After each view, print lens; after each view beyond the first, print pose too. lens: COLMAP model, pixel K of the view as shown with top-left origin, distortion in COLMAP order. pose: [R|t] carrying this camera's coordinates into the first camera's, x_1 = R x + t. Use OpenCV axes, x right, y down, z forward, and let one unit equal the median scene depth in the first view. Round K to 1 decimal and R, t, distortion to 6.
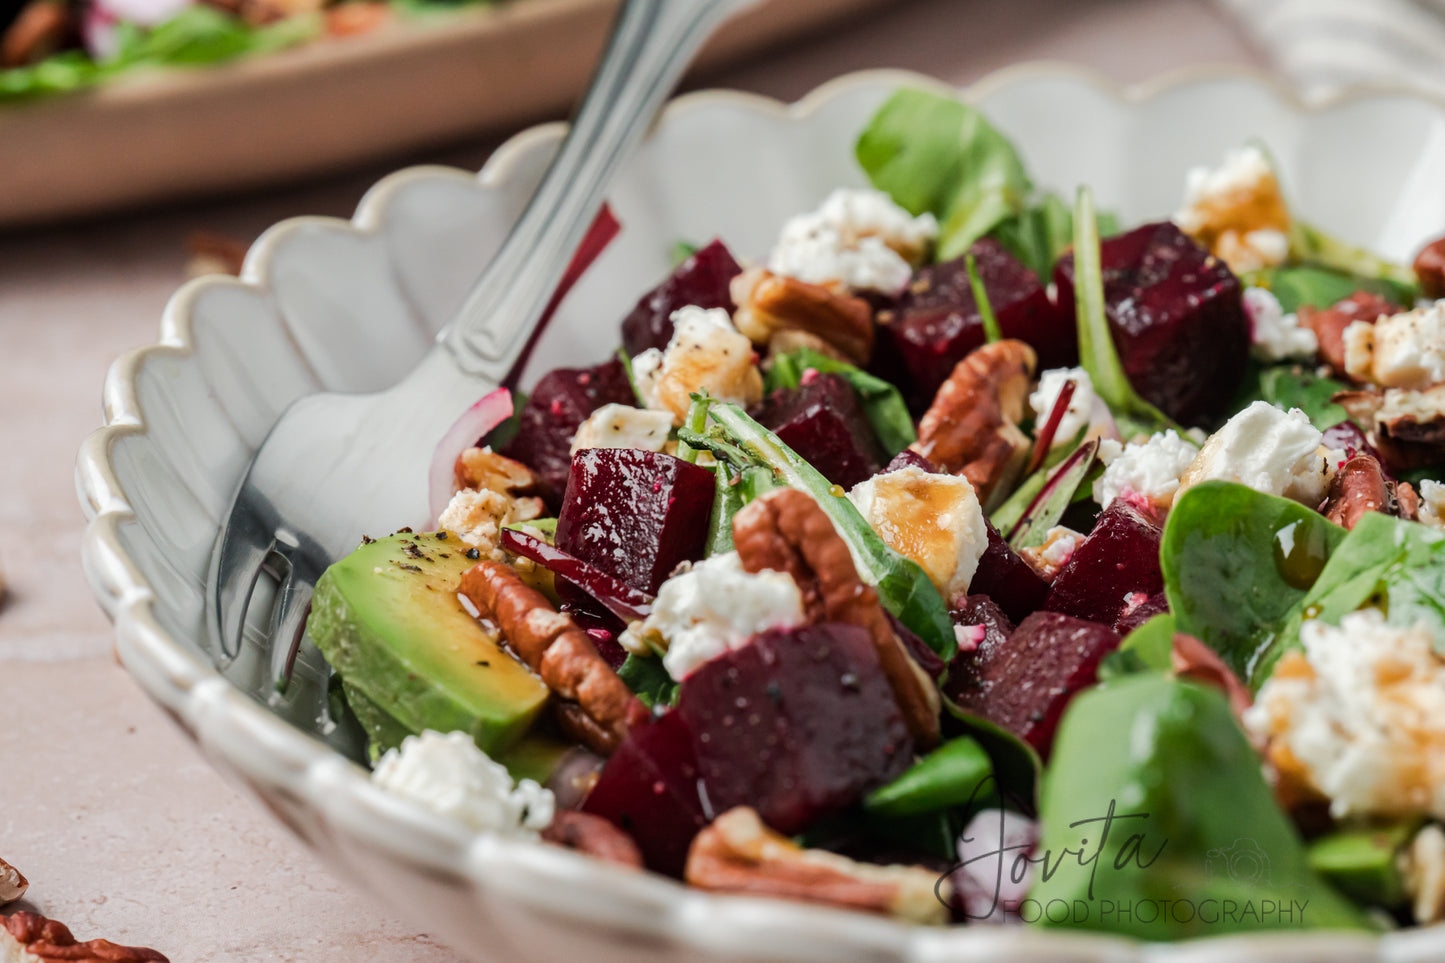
lens RADIAL K [[5964.5, 0, 673.7], [0, 5964.5, 483.7], [0, 0, 1]] dist [0.058600, -0.645949]
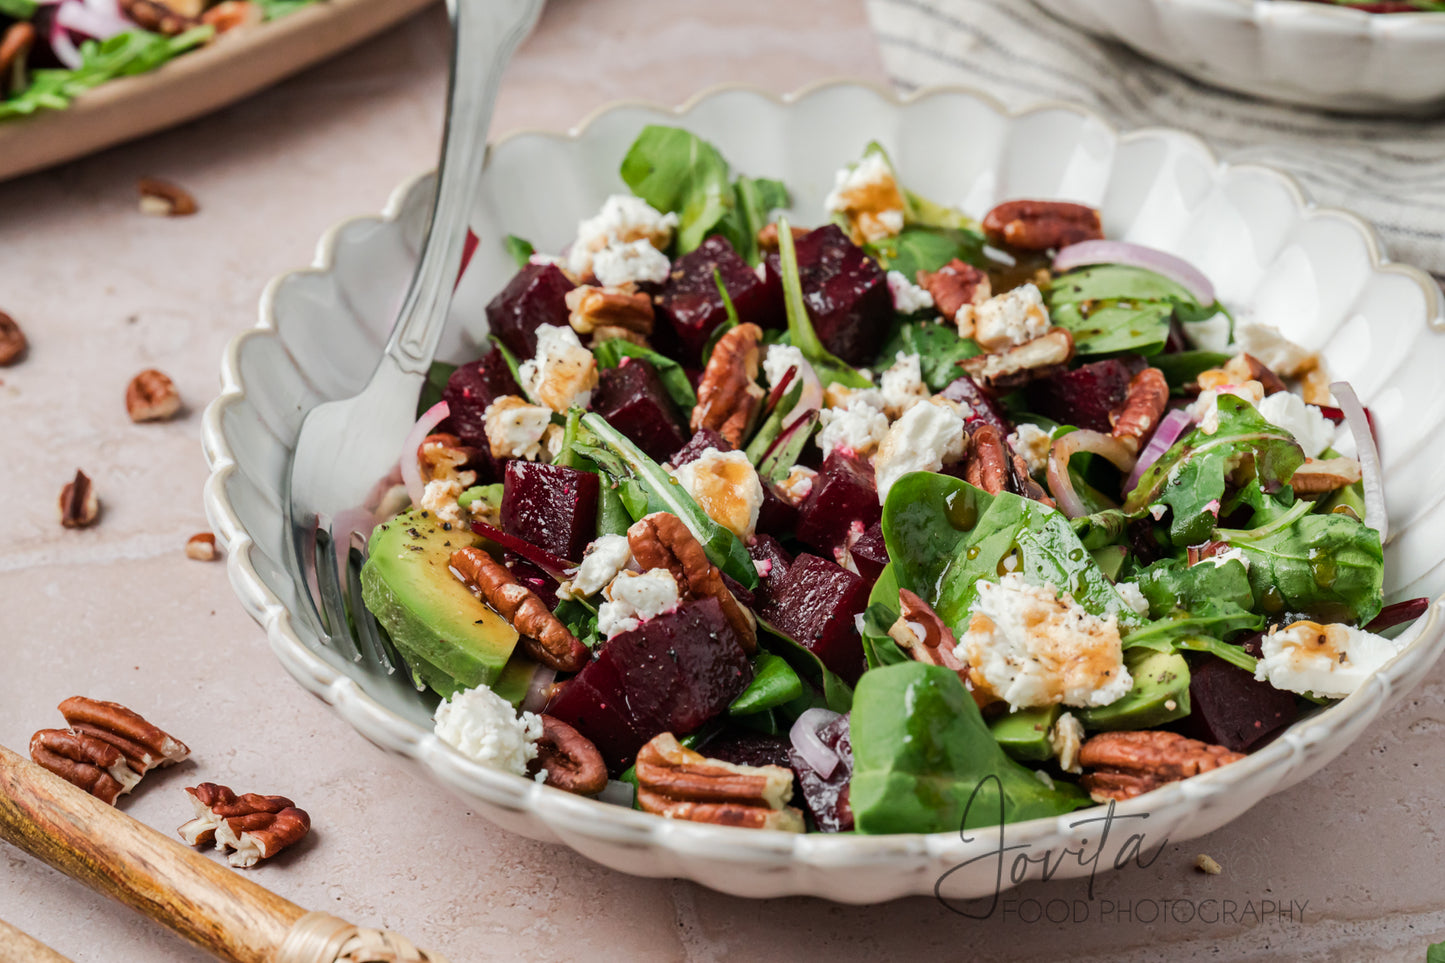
lens RADIAL K [[5699.4, 0, 649.5], [0, 5699.4, 480.7], [0, 0, 1]] dist [0.068673, -0.834137]
pose [[0.989721, -0.087421, 0.113177, -0.153264], [0.063256, 0.977383, 0.201795, -0.309007], [-0.128258, -0.192561, 0.972867, -0.509802]]
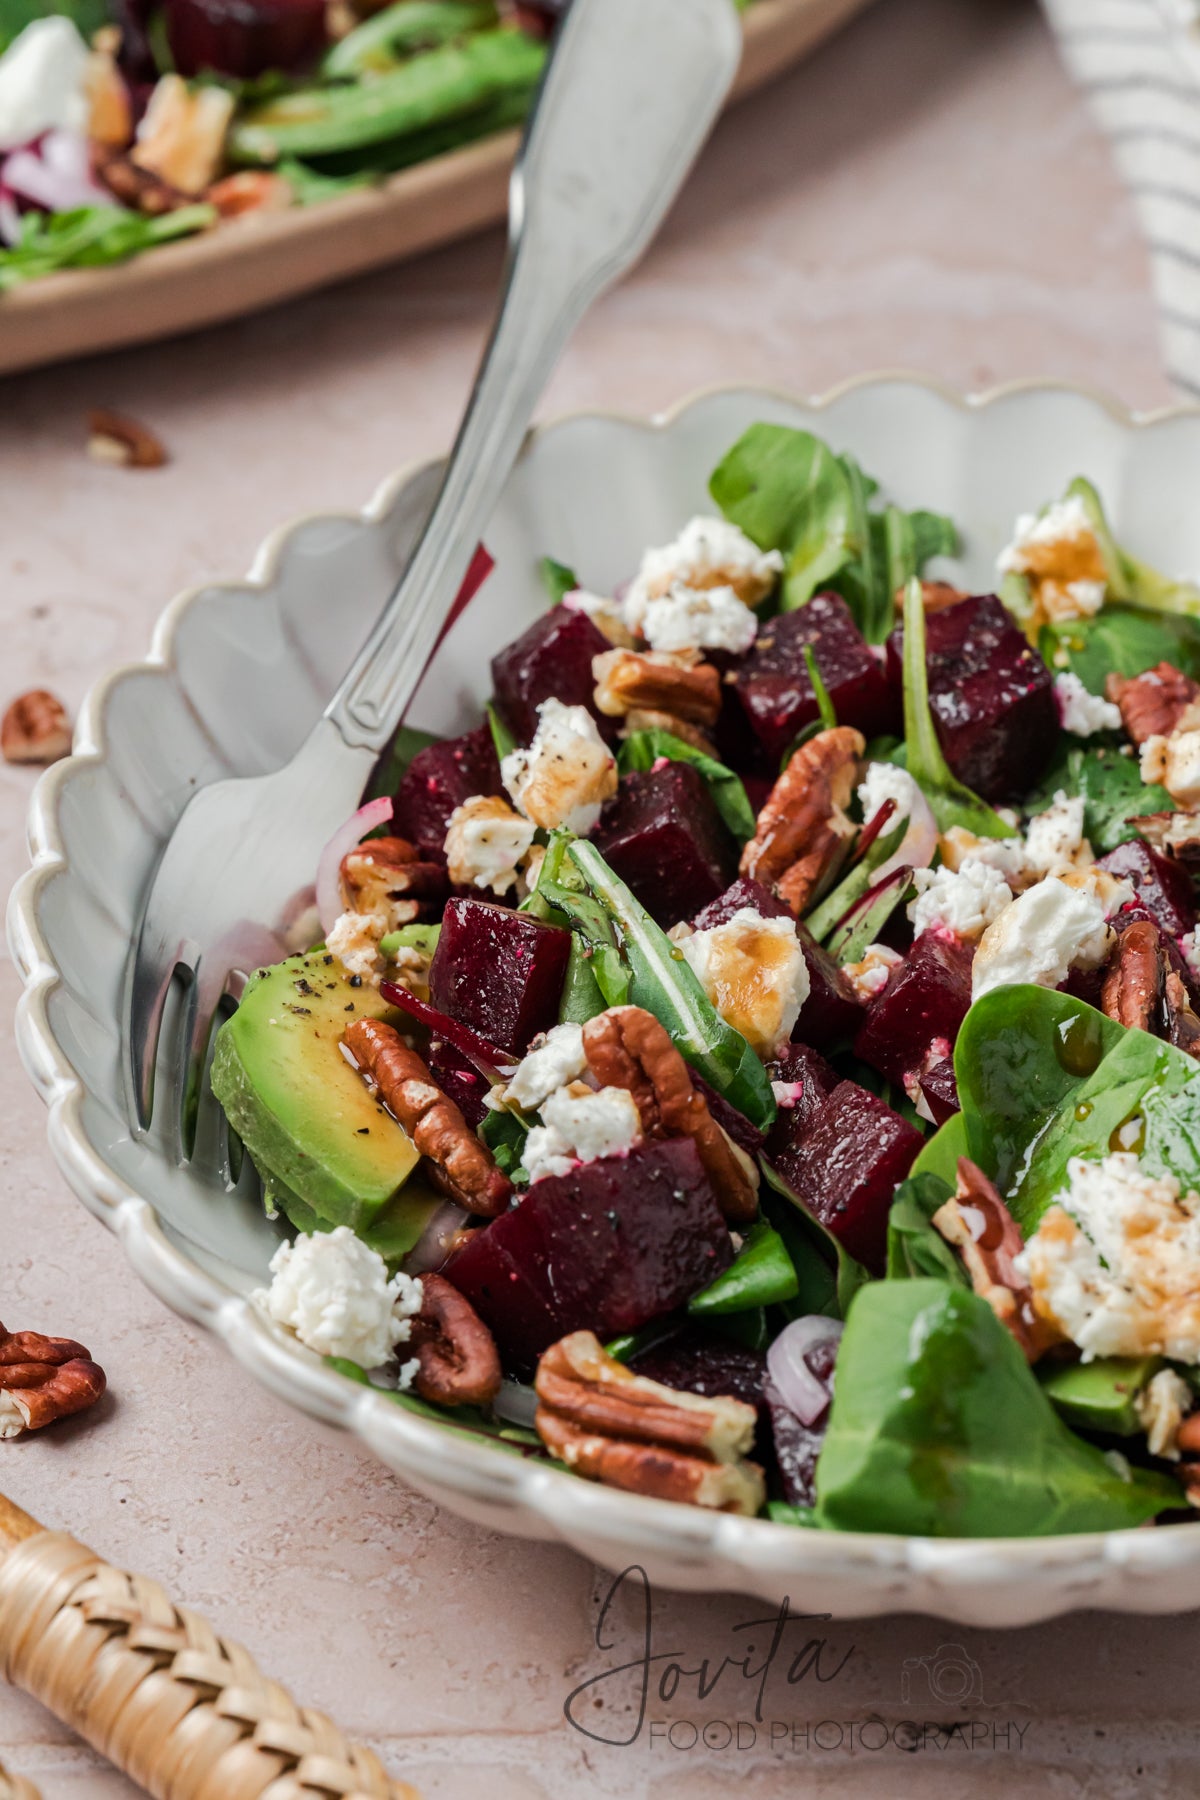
lens RADIAL K [[7099.6, 0, 597.4], [0, 7099.6, 901.0], [0, 0, 1]] dist [0.068673, -0.834137]
pose [[0.999822, 0.018195, 0.005028, 0.005170], [-0.018869, 0.971379, 0.236784, -0.323107], [-0.000575, -0.236836, 0.971549, -0.306523]]
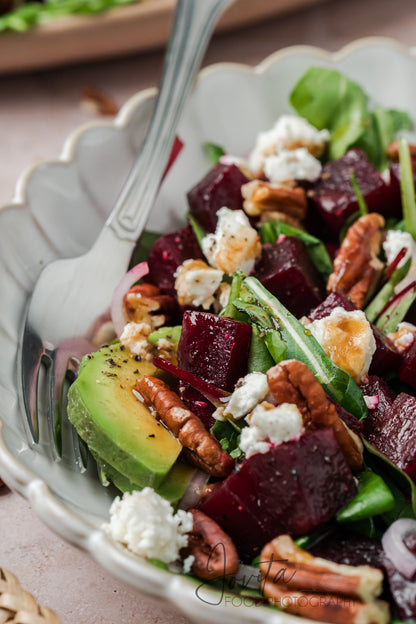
lens RADIAL K [[2575.7, 0, 208.5], [0, 2575.7, 311.5], [0, 0, 1]] dist [0.058600, -0.645949]
pose [[0.998030, -0.044665, 0.044062, -0.048442], [0.033791, 0.974383, 0.222343, -0.211674], [-0.052865, -0.220416, 0.973972, 0.091672]]
